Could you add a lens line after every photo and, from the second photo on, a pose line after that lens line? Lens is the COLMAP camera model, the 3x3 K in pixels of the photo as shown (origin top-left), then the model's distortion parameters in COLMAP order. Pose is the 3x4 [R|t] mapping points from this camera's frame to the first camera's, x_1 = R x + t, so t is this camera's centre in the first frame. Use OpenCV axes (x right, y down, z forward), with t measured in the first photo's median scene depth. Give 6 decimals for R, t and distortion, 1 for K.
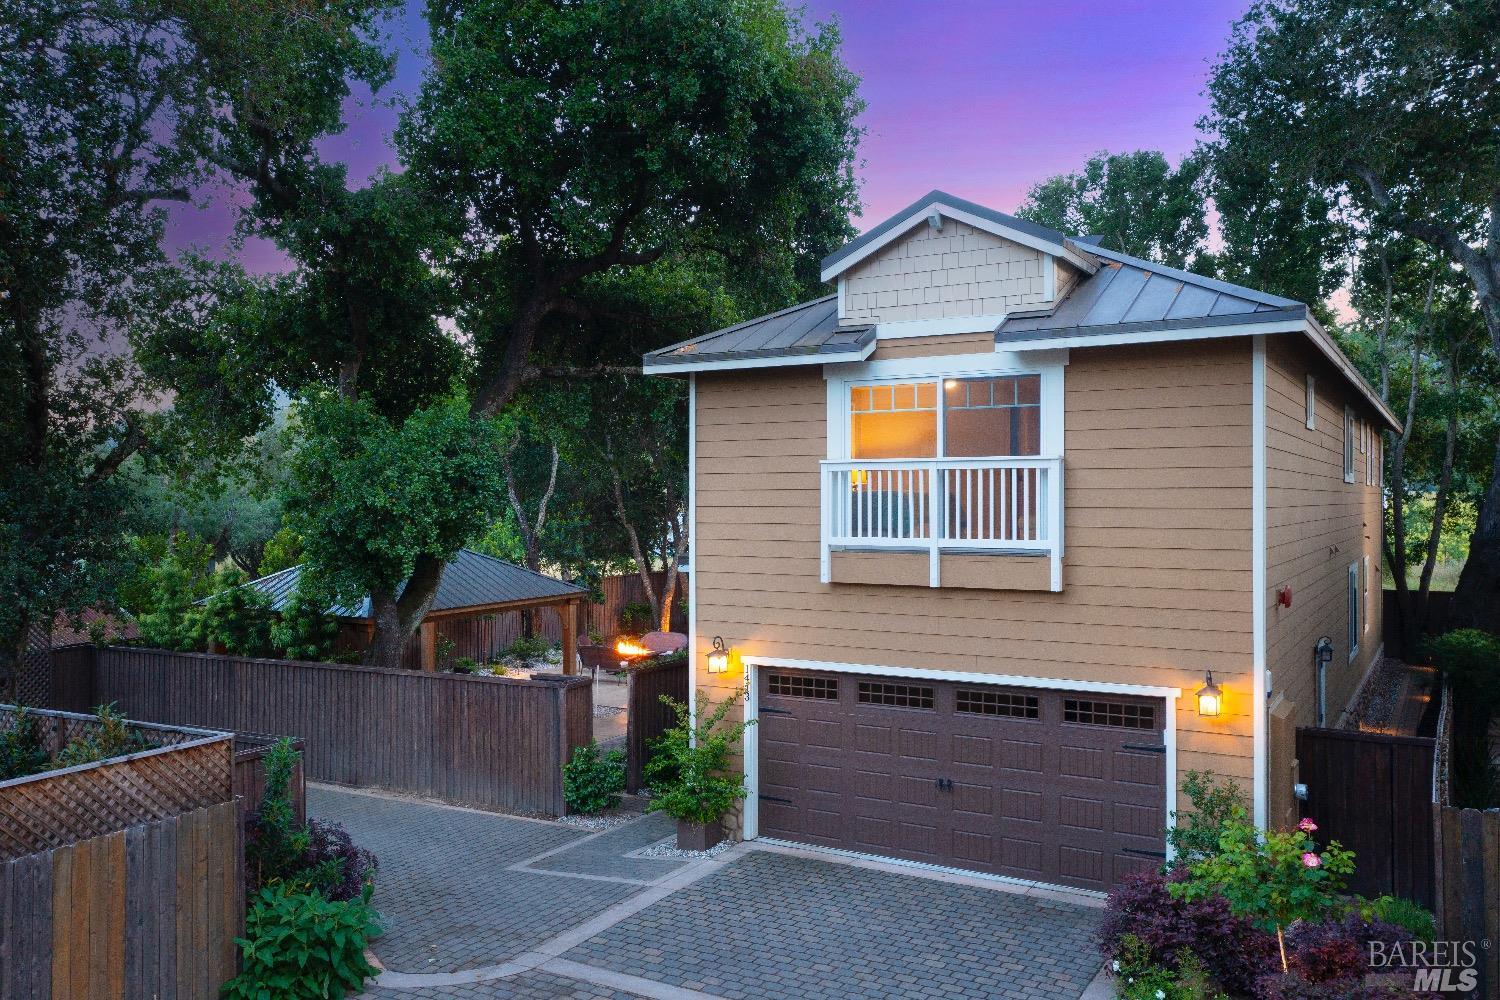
lens RADIAL K [[1199.1, 0, 748.0], [0, 1199.1, 499.0], [0, 0, 1]] dist [0.001274, 0.018802]
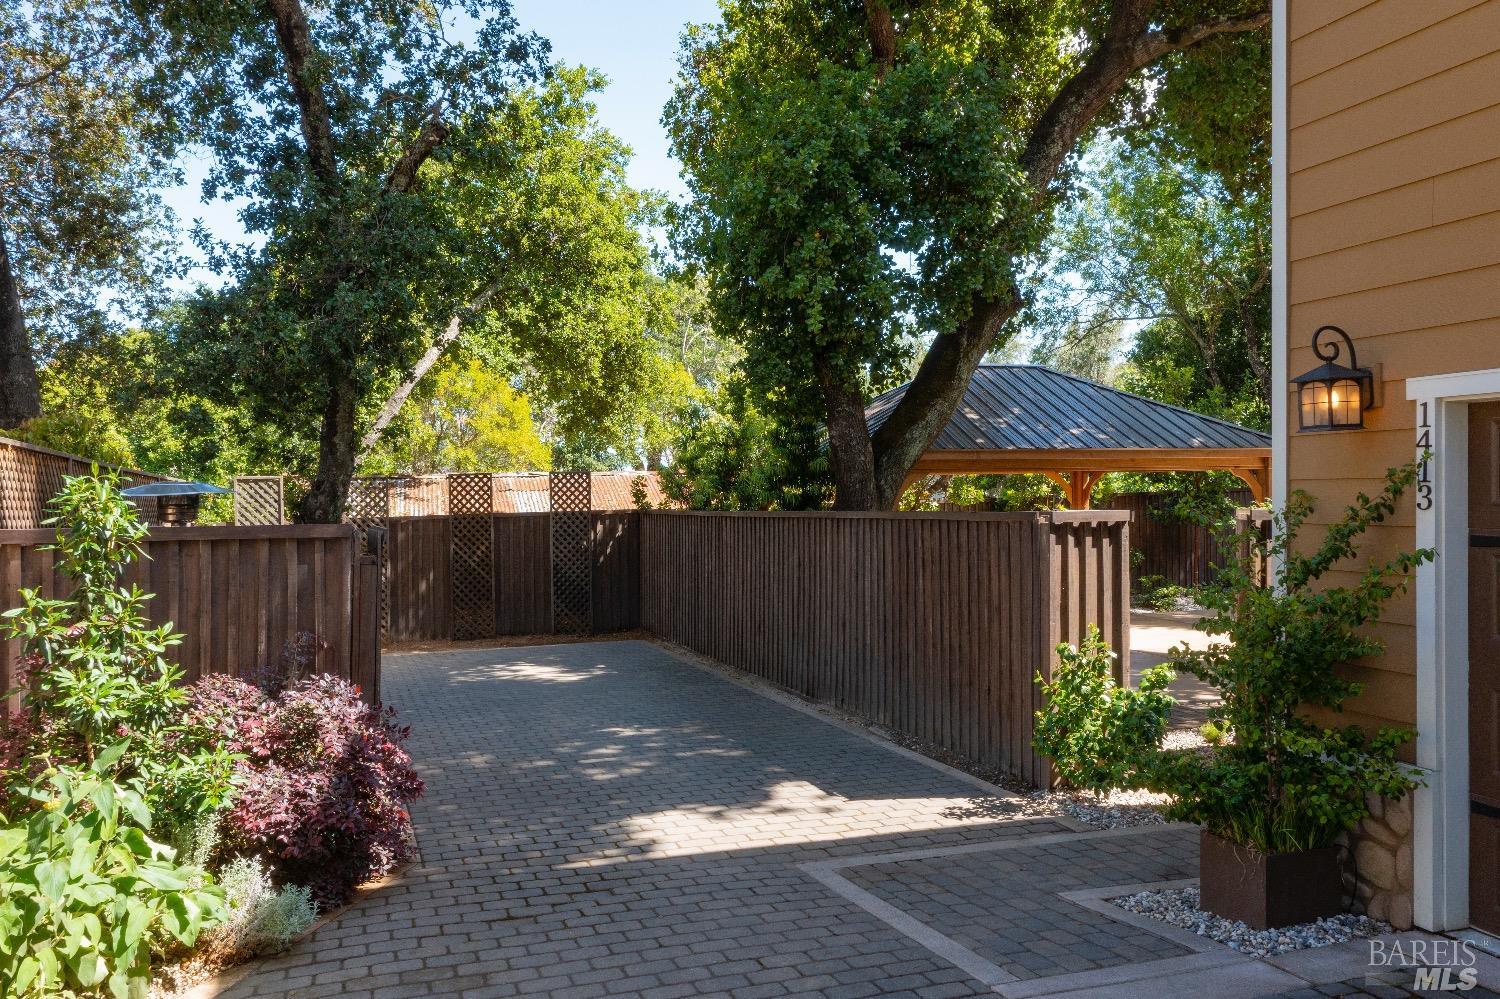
lens RADIAL K [[1199.1, 0, 748.0], [0, 1199.1, 498.5], [0, 0, 1]] dist [0.001274, 0.018802]
pose [[0.756206, -0.000908, -0.654333, 0.073561], [0.004478, 0.999983, 0.003788, 0.159820], [0.654319, -0.005794, 0.756197, 0.613248]]
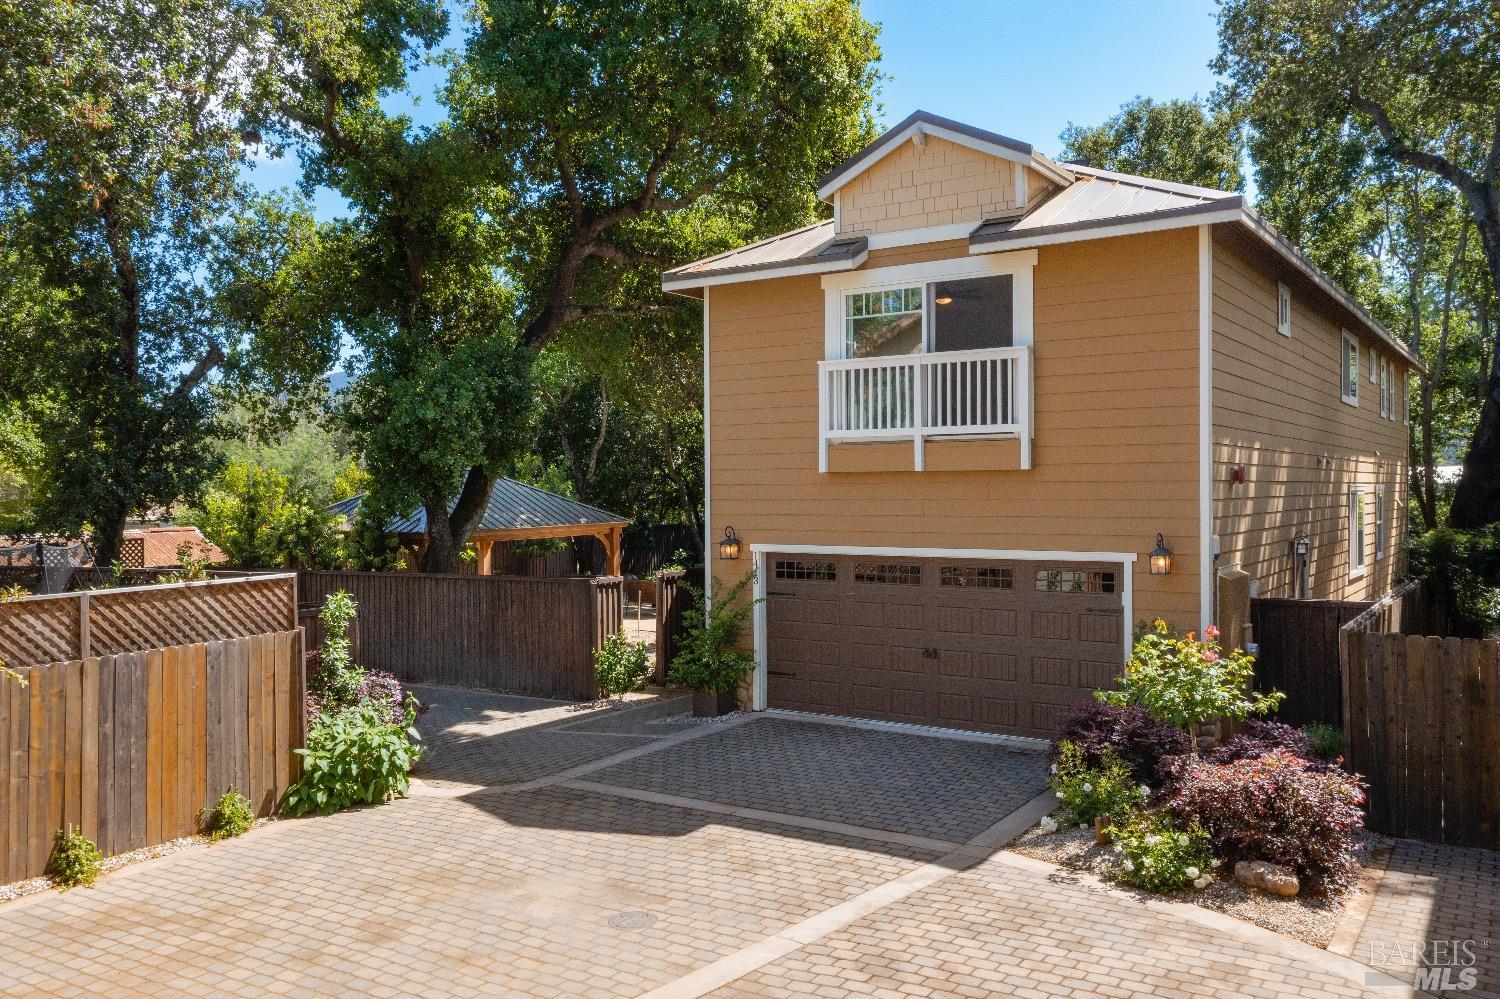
lens RADIAL K [[1197.6, 0, 750.7], [0, 1197.6, 490.0], [0, 0, 1]] dist [0.013868, -0.002071]
pose [[0.998414, -0.003288, -0.056202, 0.055216], [0.003355, 0.999994, 0.001097, 0.078301], [0.056198, -0.001284, 0.998419, -0.098157]]
